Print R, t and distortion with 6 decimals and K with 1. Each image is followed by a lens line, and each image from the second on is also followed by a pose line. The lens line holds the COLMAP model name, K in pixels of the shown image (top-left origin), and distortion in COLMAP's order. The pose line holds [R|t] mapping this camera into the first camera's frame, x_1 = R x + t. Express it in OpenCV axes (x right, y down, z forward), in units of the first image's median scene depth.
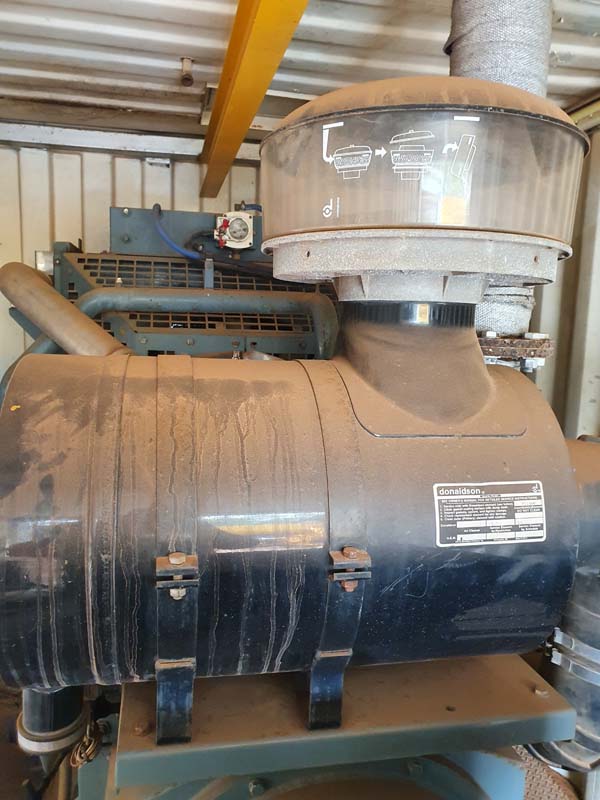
lens RADIAL K [[611.8, 0, 300.0], [0, 611.8, 400.0], [0, 0, 1]] dist [-0.010972, -0.004135]
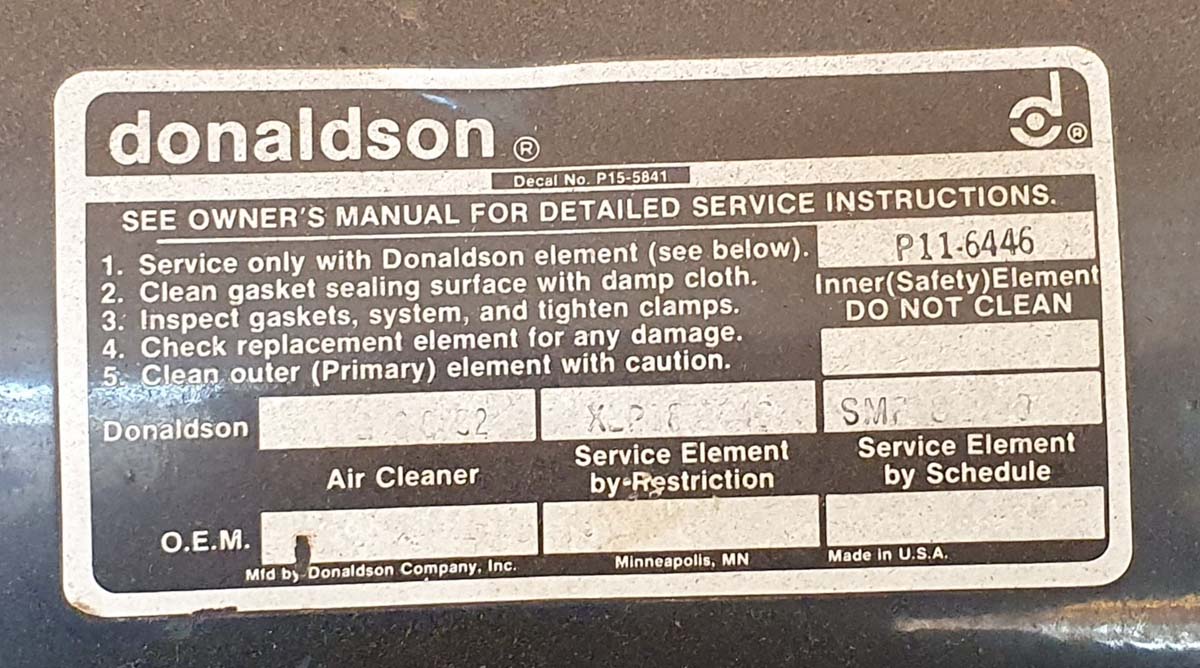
lens RADIAL K [[931.8, 0, 600.0], [0, 931.8, 334.0], [0, 0, 1]] dist [0.044207, 0.000238]
pose [[0.980942, -0.011486, -0.193958, 0.344465], [0.025880, 0.997081, 0.071838, 0.172308], [0.192567, -0.075488, 0.978376, 0.823216]]
